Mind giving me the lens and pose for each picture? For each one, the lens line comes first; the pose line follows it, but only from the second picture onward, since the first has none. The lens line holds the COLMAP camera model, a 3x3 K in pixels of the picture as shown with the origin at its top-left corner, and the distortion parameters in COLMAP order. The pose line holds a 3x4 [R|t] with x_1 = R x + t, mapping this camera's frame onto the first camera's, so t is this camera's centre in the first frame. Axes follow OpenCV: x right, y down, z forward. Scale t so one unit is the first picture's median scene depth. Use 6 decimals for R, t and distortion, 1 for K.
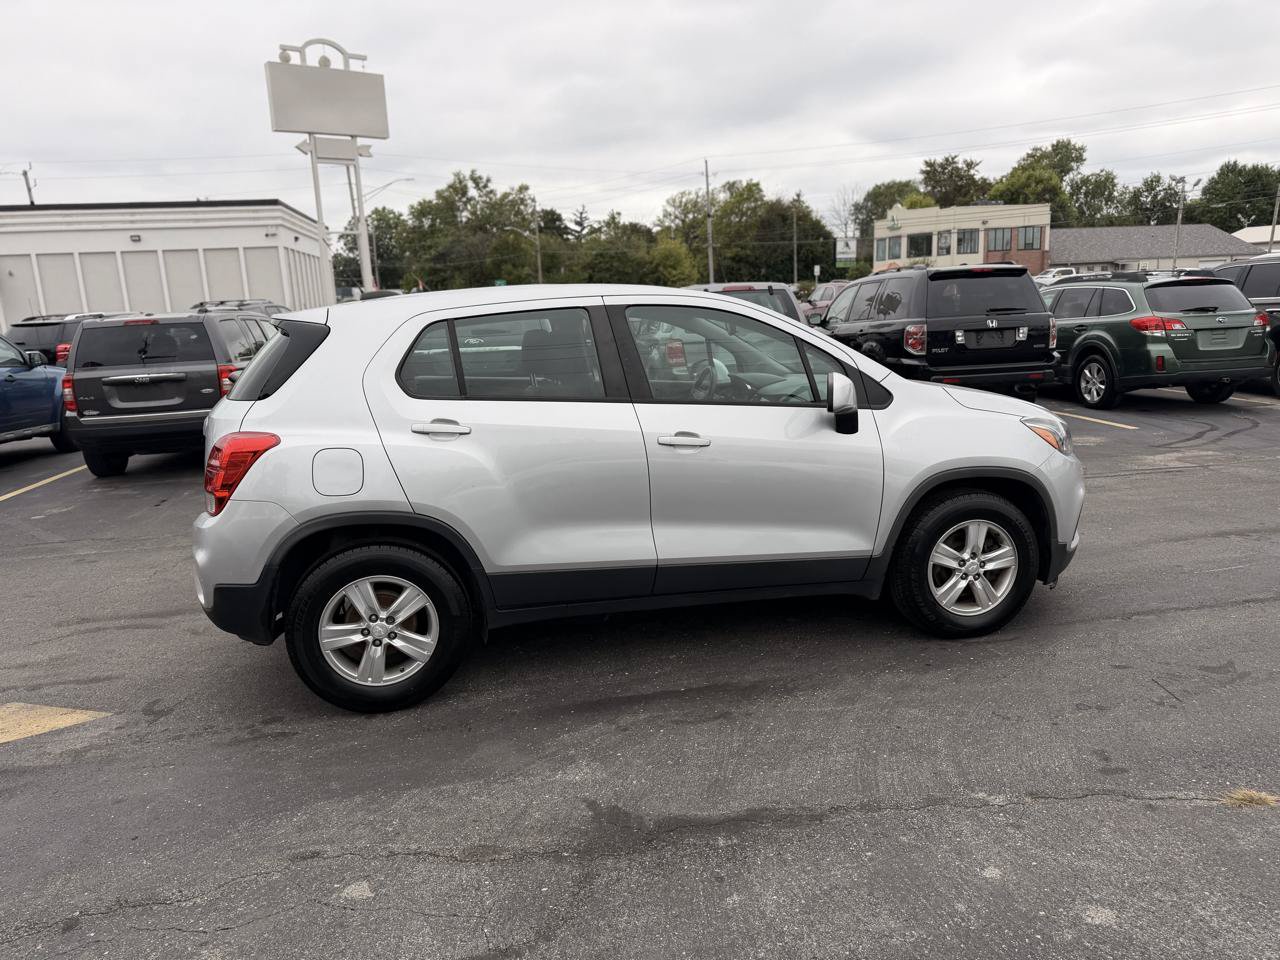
lens RADIAL K [[900.8, 0, 648.6], [0, 900.8, 494.7], [0, 0, 1]] dist [0.031382, -0.040195]
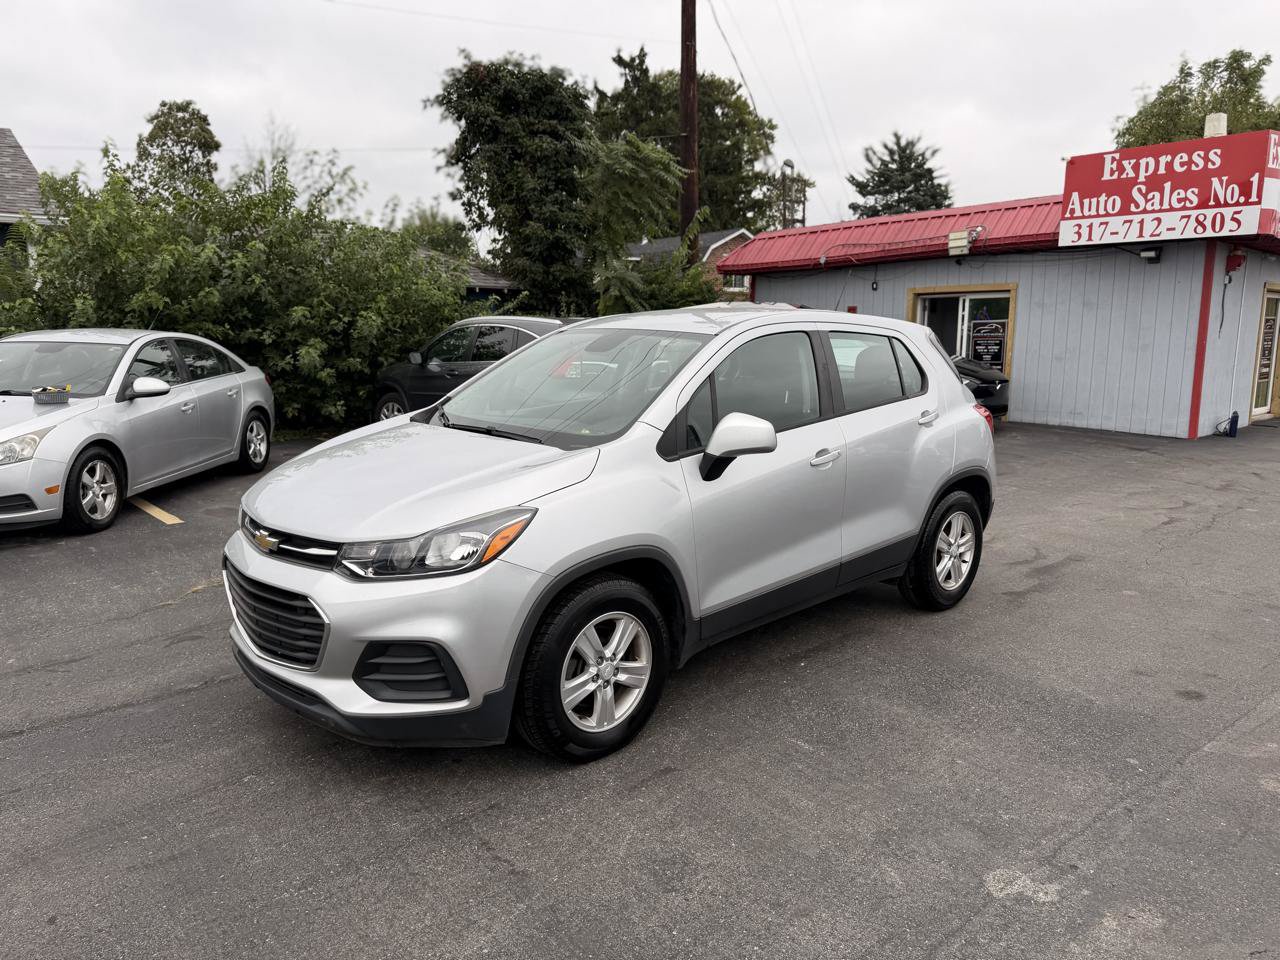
lens RADIAL K [[900.8, 0, 642.5], [0, 900.8, 499.1], [0, 0, 1]] dist [0.031382, -0.040195]
pose [[-0.863308, 0.129094, -0.487887, 0.536013], [-0.076038, 0.922424, 0.378619, -0.395872], [0.498916, 0.363963, -0.786520, 1.765948]]
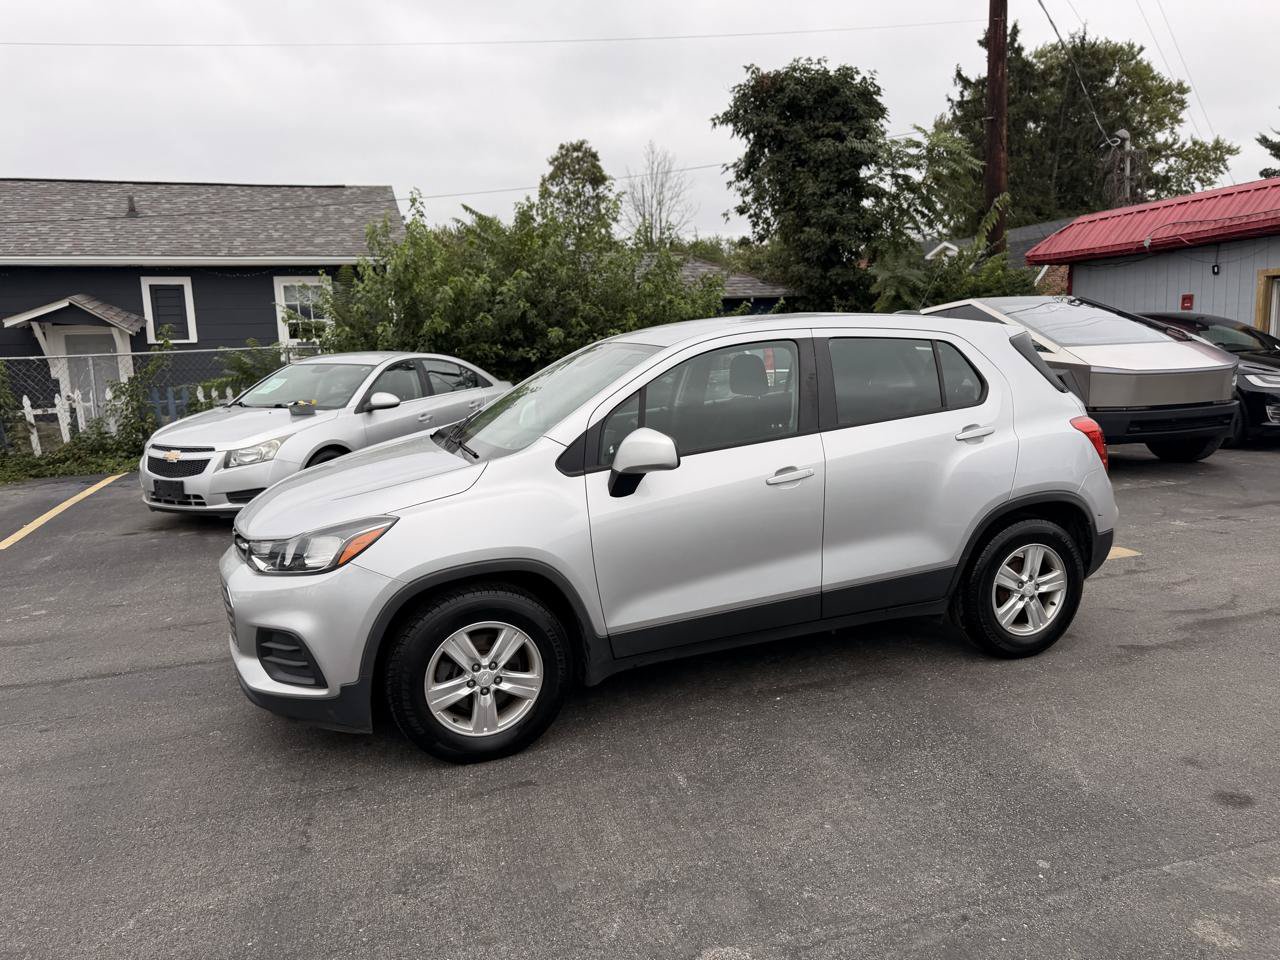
lens RADIAL K [[900.8, 0, 642.0], [0, 900.8, 498.3], [0, 0, 1]] dist [0.031382, -0.040195]
pose [[-0.989863, 0.090878, -0.109148, 0.170262], [0.043158, 0.924617, 0.378446, -0.407595], [0.135312, 0.369898, -0.919166, 1.881343]]
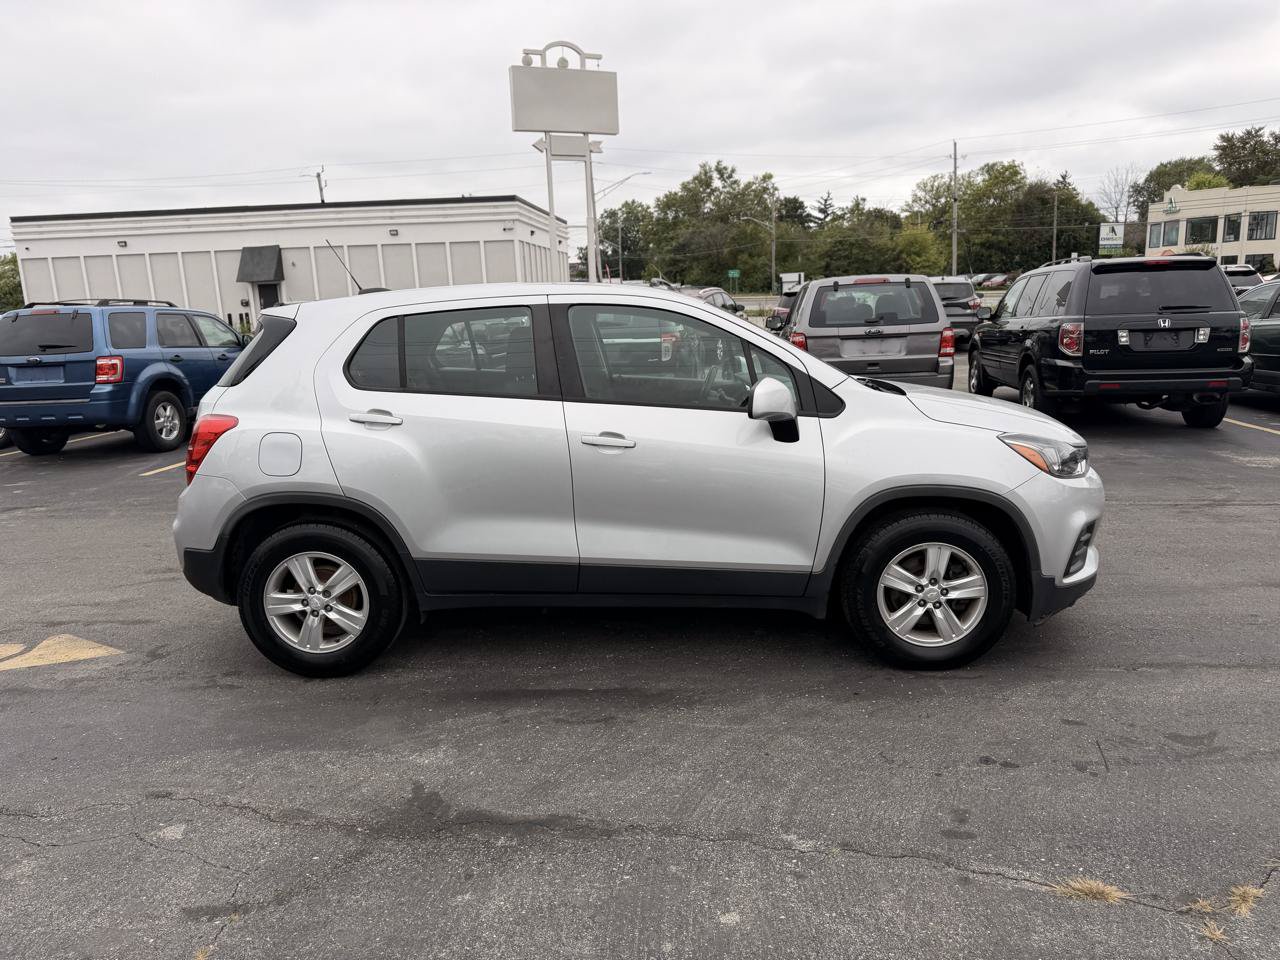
lens RADIAL K [[900.8, 0, 648.0], [0, 900.8, 489.2], [0, 0, 1]] dist [0.031382, -0.040195]
pose [[0.965721, 0.062037, -0.252059, 0.268935], [-0.060567, 0.998072, 0.013595, -0.018512], [0.252416, 0.002138, 0.967616, 0.036438]]
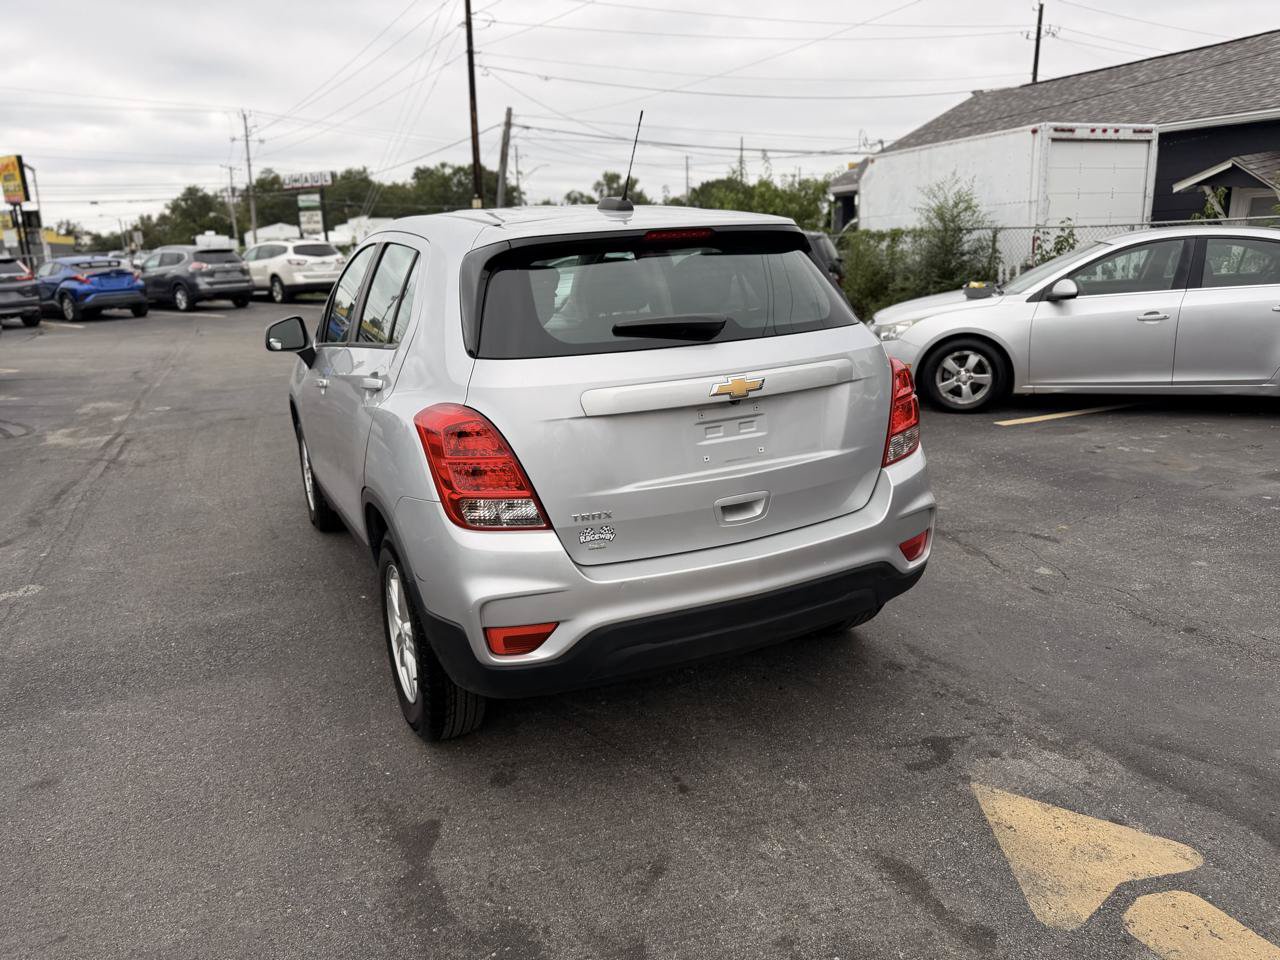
lens RADIAL K [[900.8, 0, 644.1], [0, 900.8, 489.0], [0, 0, 1]] dist [0.031382, -0.040195]
pose [[-0.216999, -0.209597, 0.953405, -0.924996], [0.242120, 0.934602, 0.260571, -0.168935], [-0.945669, 0.287382, -0.152060, 1.026836]]
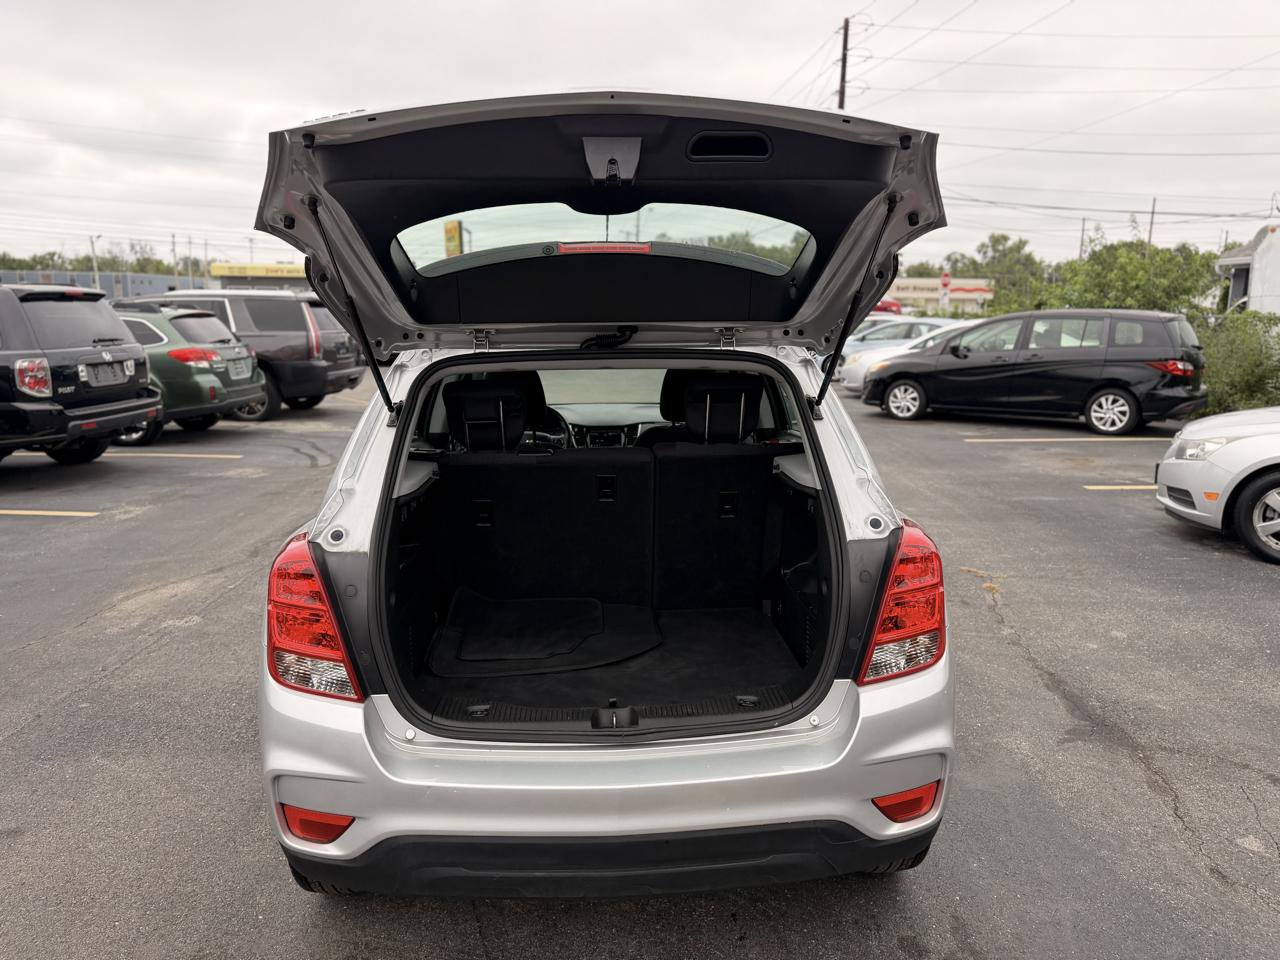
lens RADIAL K [[900.8, 0, 638.2], [0, 900.8, 488.0], [0, 0, 1]] dist [0.031382, -0.040195]
pose [[0.180254, -0.151966, 0.971810, -0.810741], [0.192663, 0.974310, 0.116622, -0.152094], [-0.964567, 0.166210, 0.204902, 0.775557]]
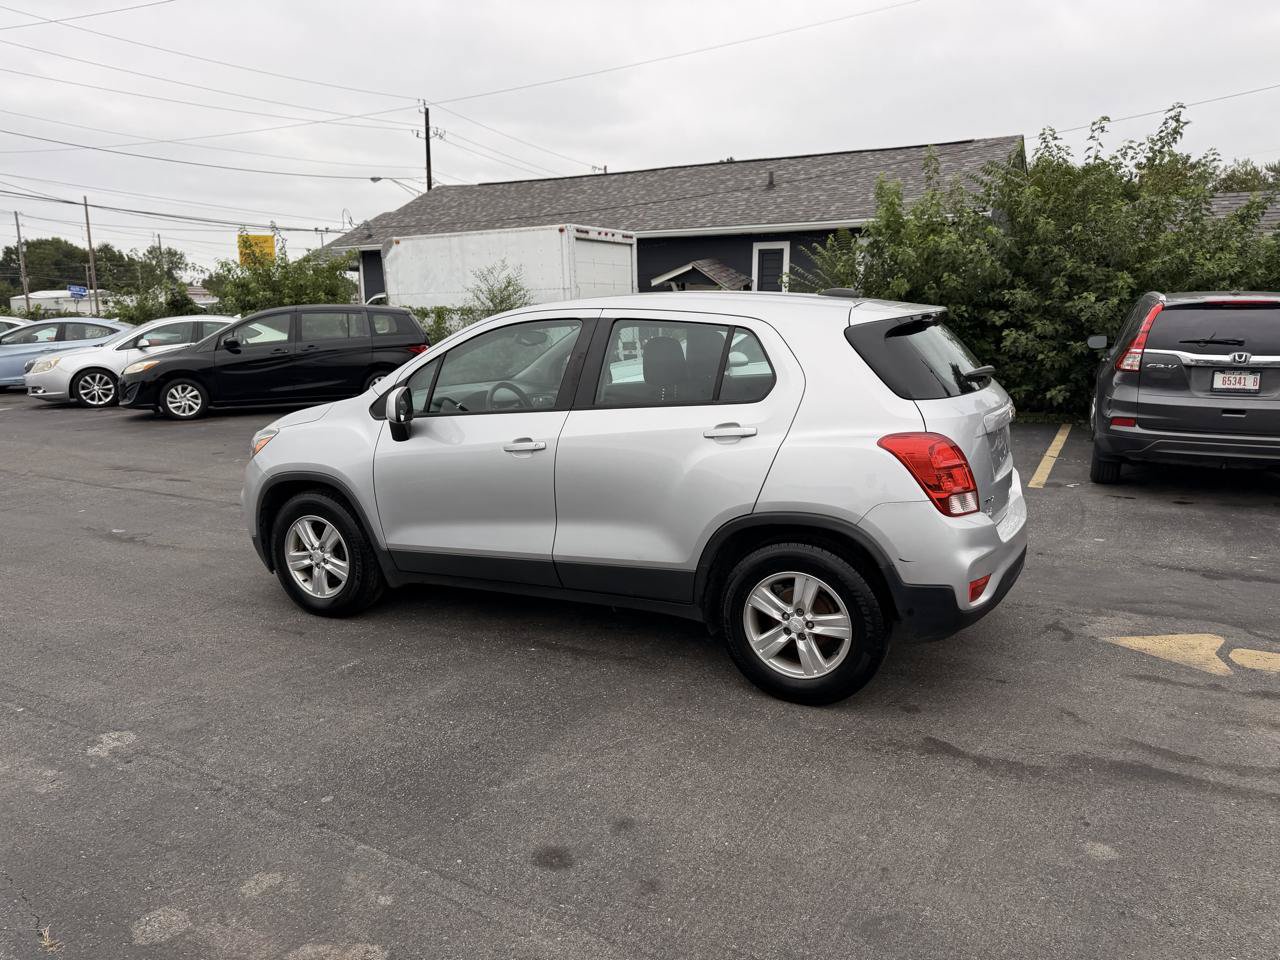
lens RADIAL K [[900.8, 0, 642.0], [0, 900.8, 492.9], [0, 0, 1]] dist [0.031382, -0.040195]
pose [[-0.767749, -0.083461, 0.635292, -0.697161], [0.171288, 0.928664, 0.329003, -0.339874], [-0.617432, 0.361410, -0.698685, 1.704438]]
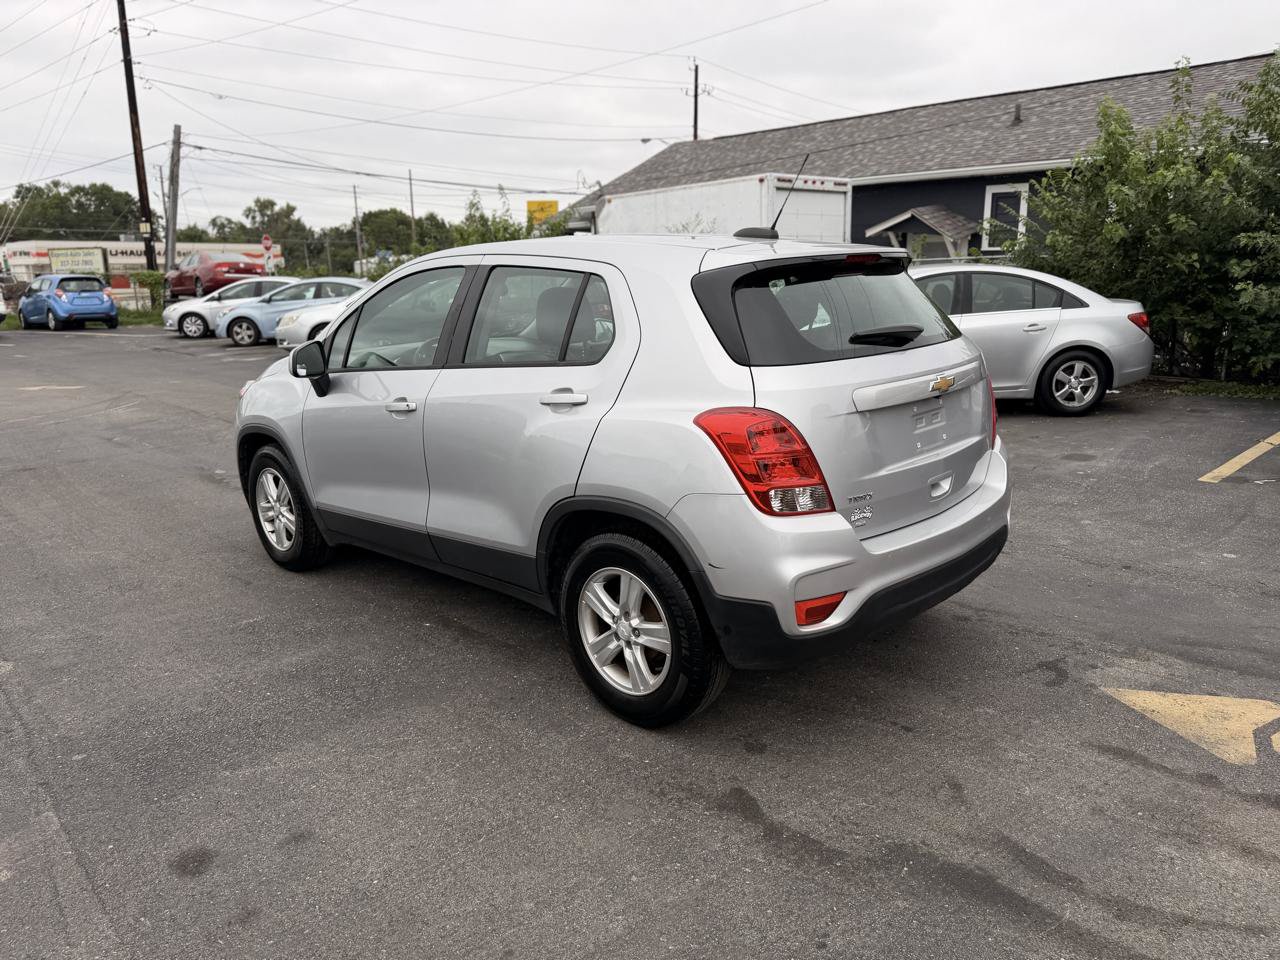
lens RADIAL K [[900.8, 0, 641.7], [0, 900.8, 490.4], [0, 0, 1]] dist [0.031382, -0.040195]
pose [[-0.539325, -0.151039, 0.828442, -0.849391], [0.214767, 0.926580, 0.308748, -0.248642], [-0.814251, 0.344437, -0.467289, 1.378289]]
